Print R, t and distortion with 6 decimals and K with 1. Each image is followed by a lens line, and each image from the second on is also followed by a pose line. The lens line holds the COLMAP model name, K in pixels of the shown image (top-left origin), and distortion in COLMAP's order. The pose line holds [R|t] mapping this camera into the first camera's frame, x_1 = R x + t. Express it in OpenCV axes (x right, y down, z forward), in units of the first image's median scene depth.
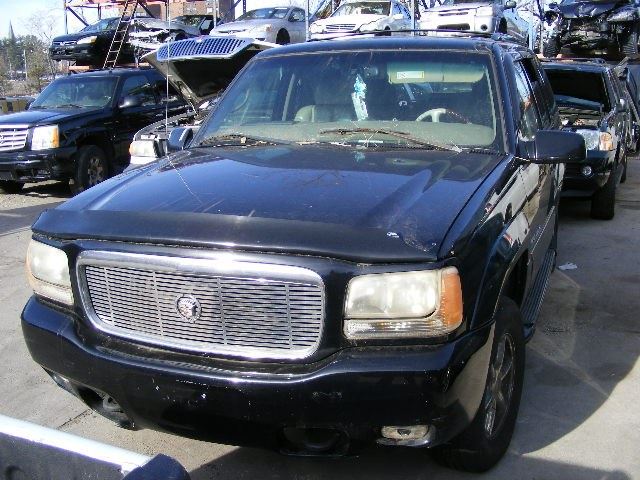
lens RADIAL K [[720.9, 0, 320.0], [0, 720.9, 240.0], [0, 0, 1]] dist [-0.244728, 0.220715]
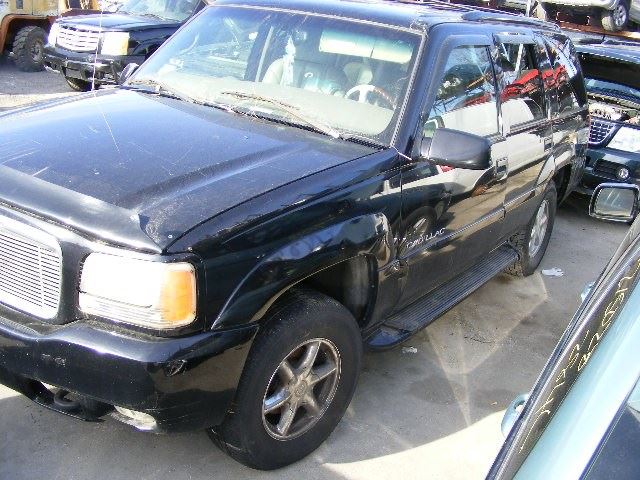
lens RADIAL K [[720.9, 0, 320.0], [0, 720.9, 240.0], [0, 0, 1]] dist [-0.244728, 0.220715]
pose [[0.969105, 0.195819, -0.149971, 0.289526], [-0.181117, 0.977707, 0.106239, -0.073983], [0.167431, -0.075794, 0.982966, 0.051097]]
